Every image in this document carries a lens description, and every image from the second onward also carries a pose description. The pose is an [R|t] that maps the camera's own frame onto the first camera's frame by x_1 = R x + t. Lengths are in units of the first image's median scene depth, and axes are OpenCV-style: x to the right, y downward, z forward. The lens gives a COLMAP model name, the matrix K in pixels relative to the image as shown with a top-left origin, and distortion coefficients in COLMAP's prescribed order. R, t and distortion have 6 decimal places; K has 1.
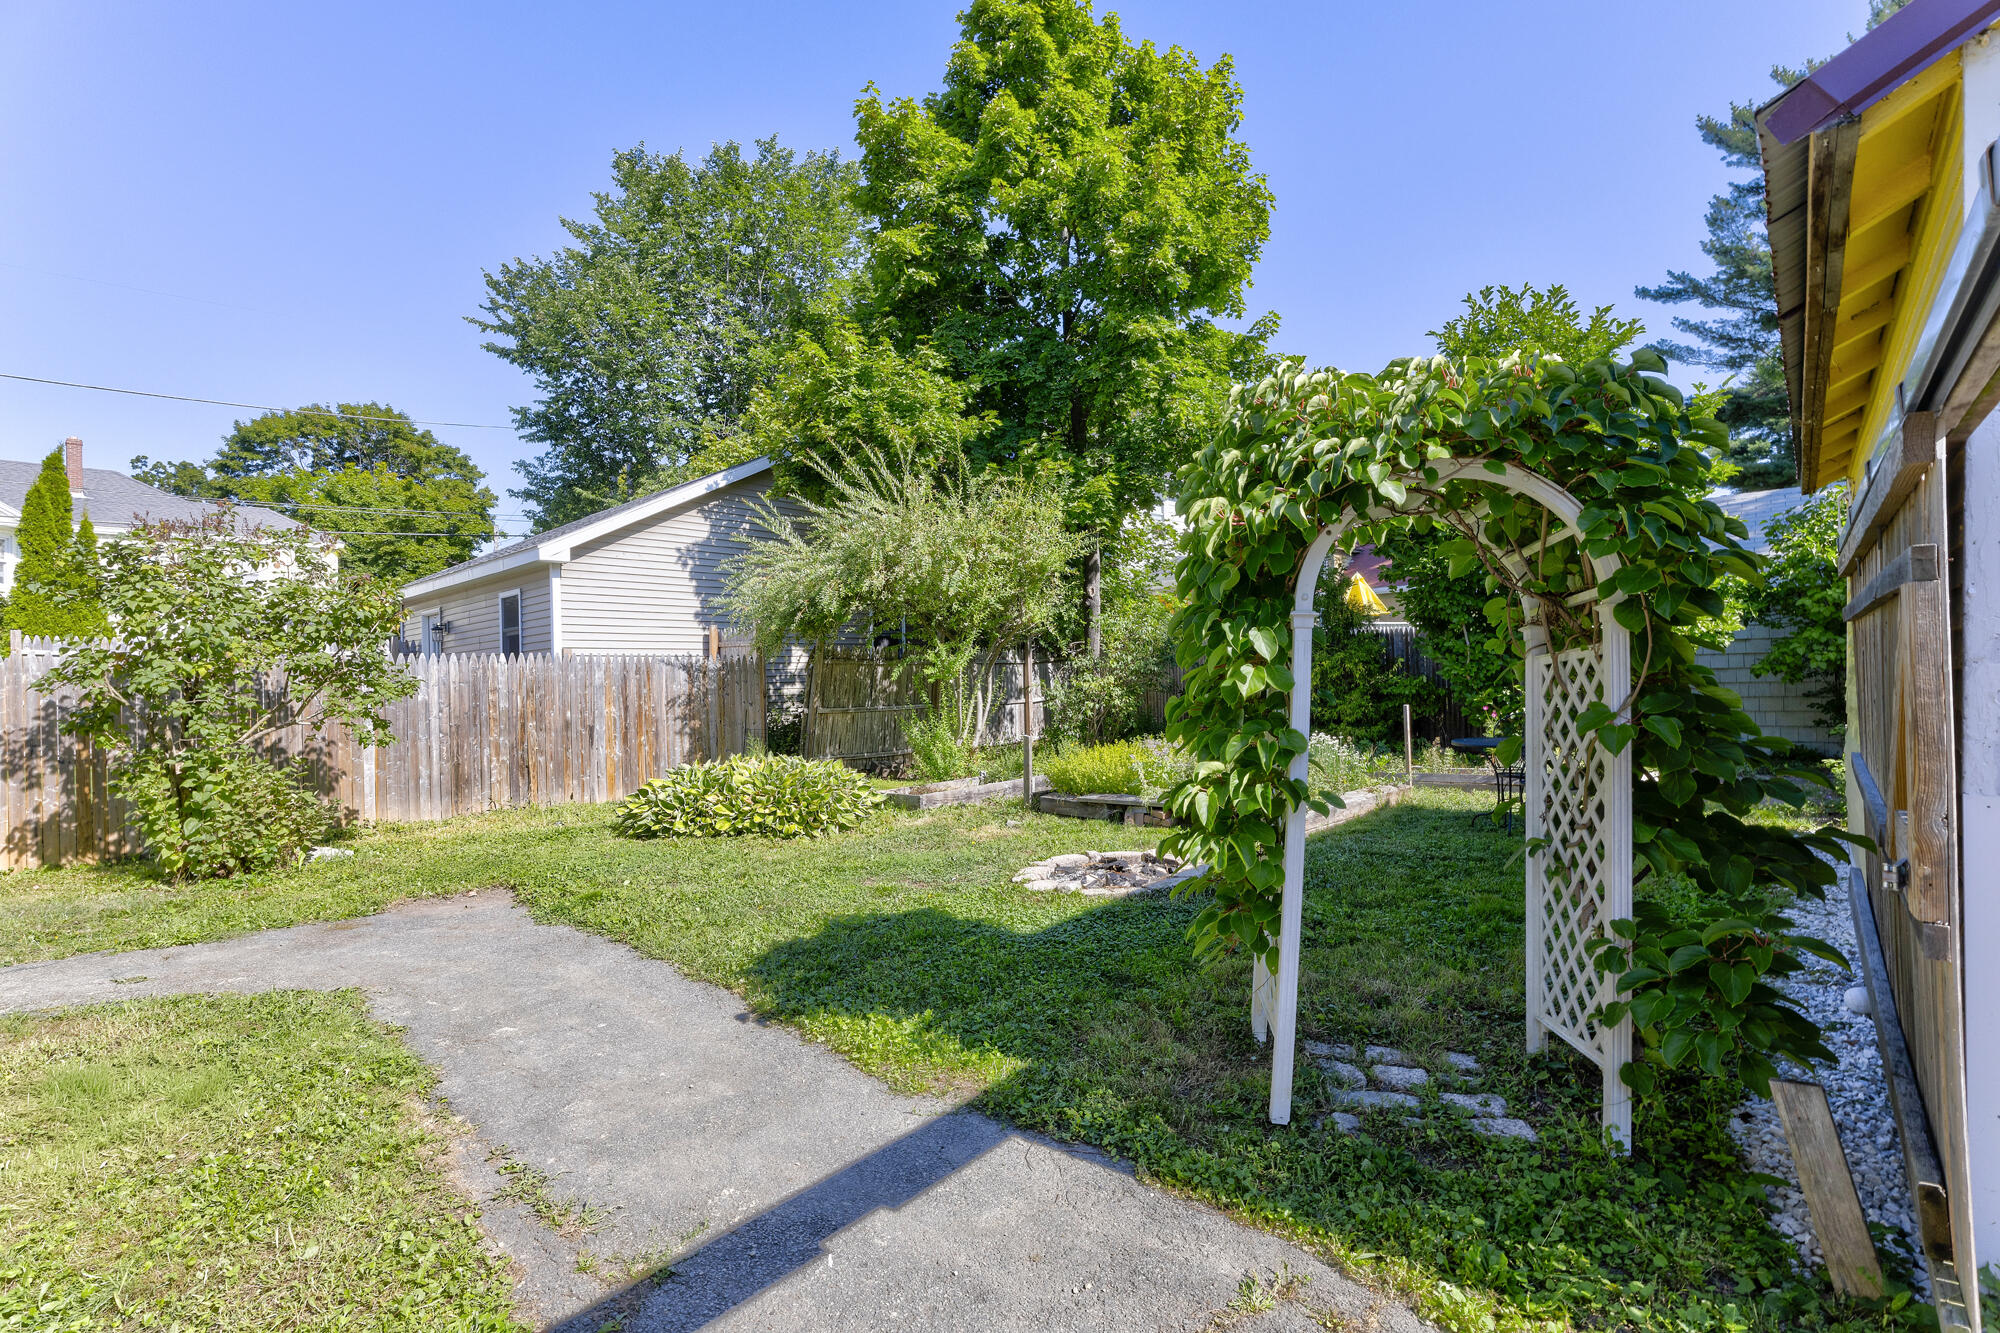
lens RADIAL K [[921.6, 0, 1000.0], [0, 921.6, 666.5], [0, 0, 1]] dist [-0.003453, -0.000492]
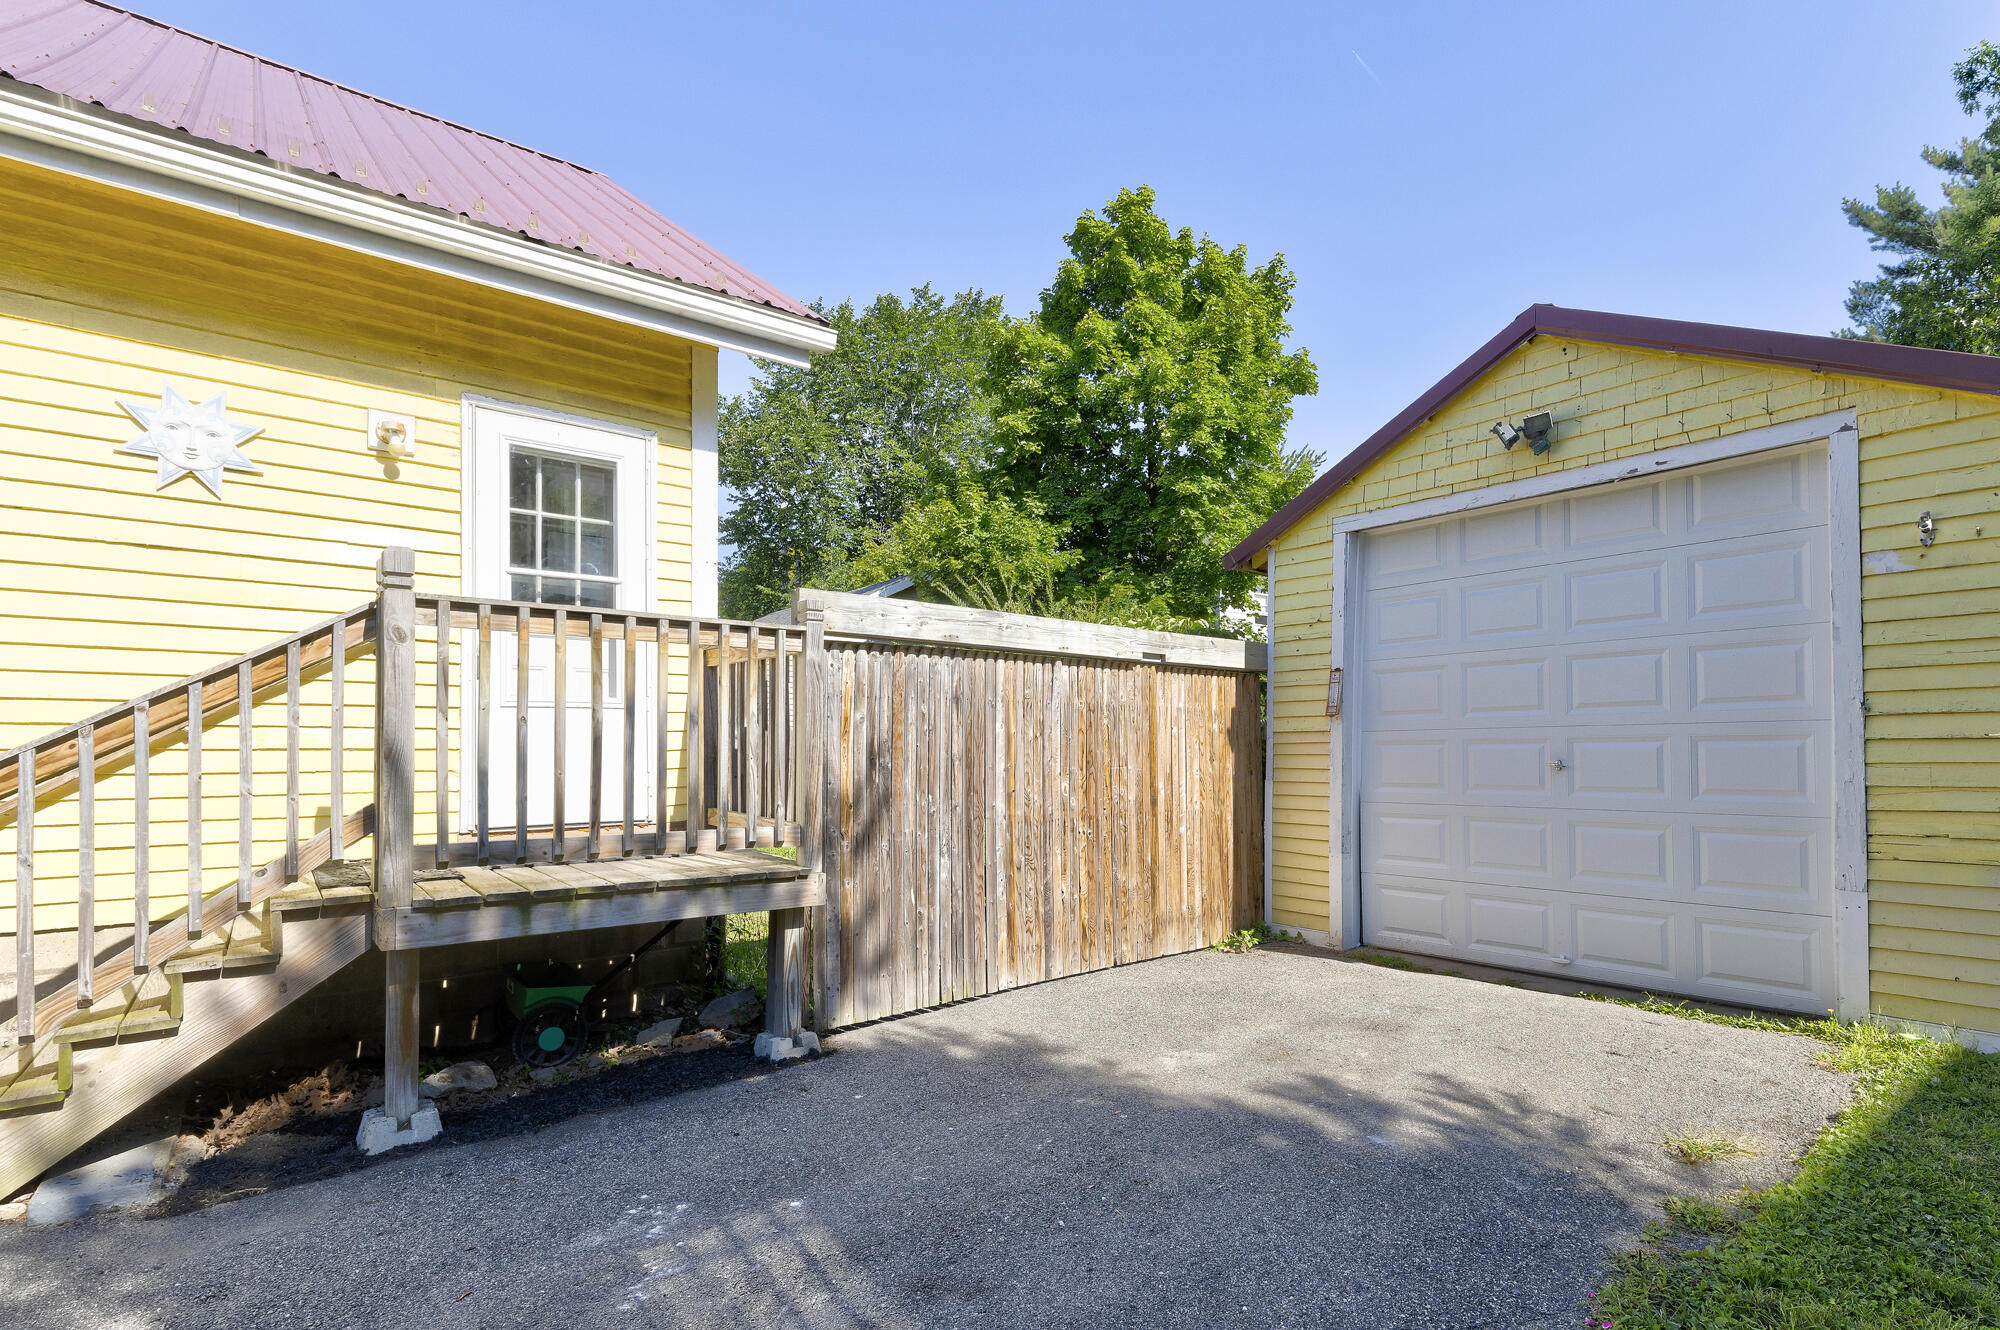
lens RADIAL K [[976.0, 0, 1008.3], [0, 976.0, 733.1], [0, 0, 1]] dist [-0.002233, -0.000854]
pose [[0.988367, 0.019167, -0.150876, 0.108965], [-0.021079, 0.999716, -0.011080, 0.009646], [0.150620, 0.014132, 0.988491, -0.407261]]
